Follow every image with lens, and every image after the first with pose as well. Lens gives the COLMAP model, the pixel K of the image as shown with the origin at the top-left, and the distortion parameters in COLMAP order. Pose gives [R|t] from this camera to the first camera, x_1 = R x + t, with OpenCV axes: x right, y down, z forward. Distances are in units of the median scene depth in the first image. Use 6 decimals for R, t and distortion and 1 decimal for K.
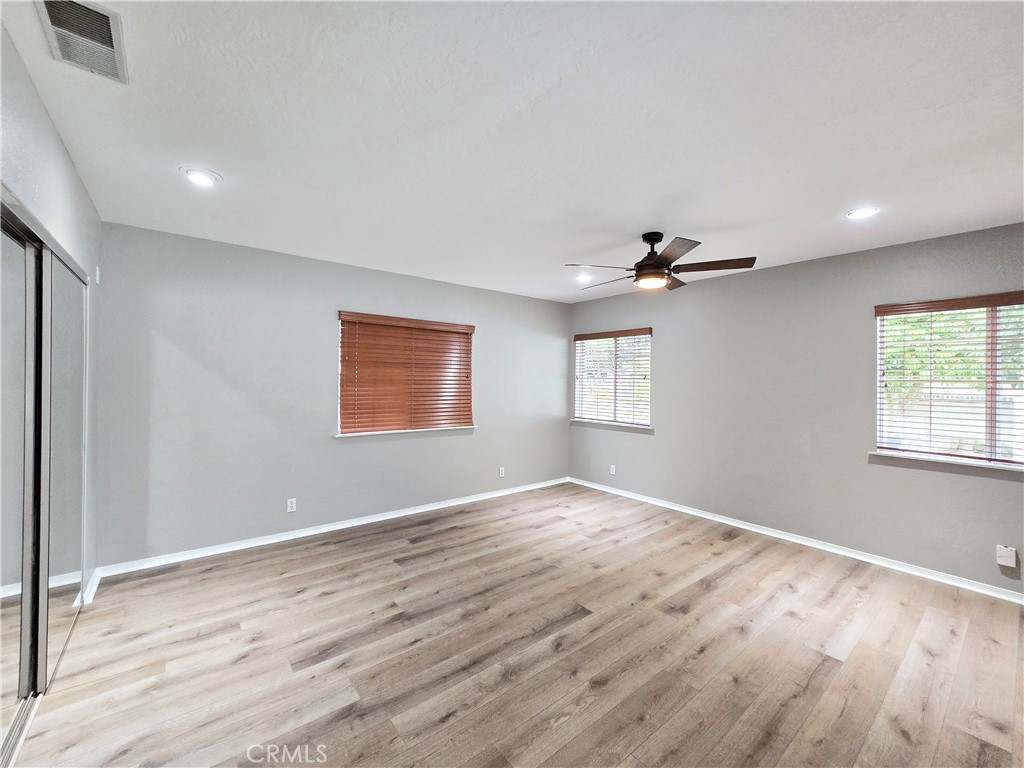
lens RADIAL K [[419.3, 0, 518.6], [0, 419.3, 386.1], [0, 0, 1]] dist [-0.003512, 0.000203]
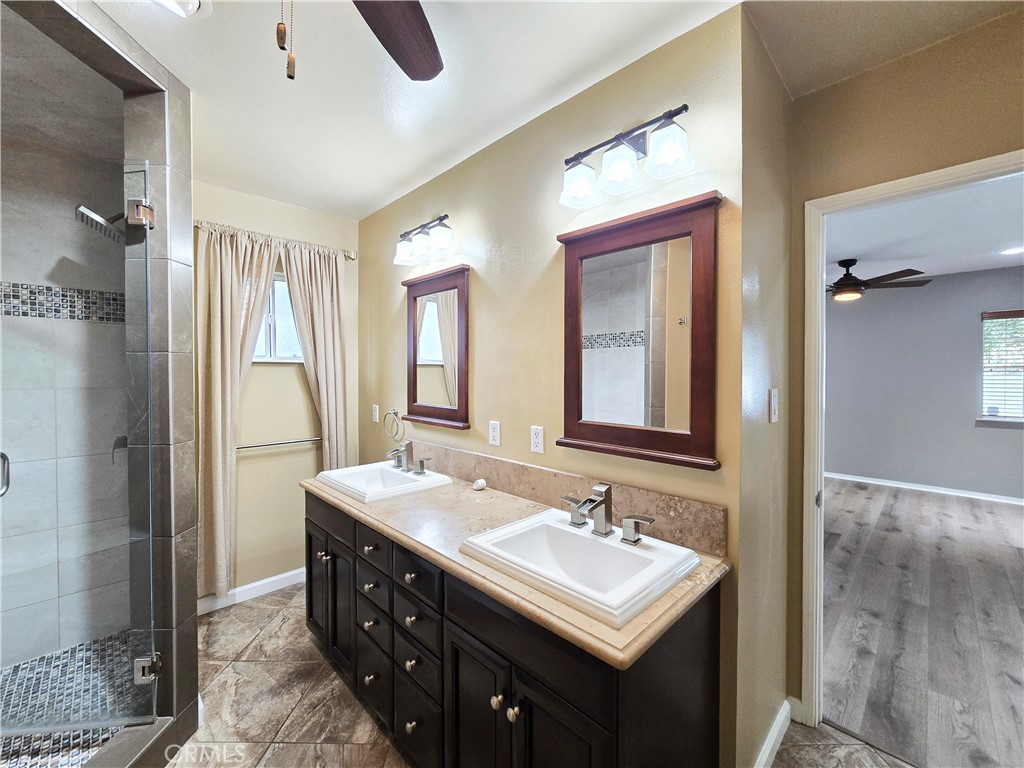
lens RADIAL K [[419.3, 0, 509.2], [0, 419.3, 378.0], [0, 0, 1]] dist [-0.003512, 0.000203]
pose [[0.995527, -0.012900, 0.093598, -0.977321], [0.013196, 0.999910, -0.002538, 0.008141], [-0.093557, 0.003761, 0.995607, -0.269252]]
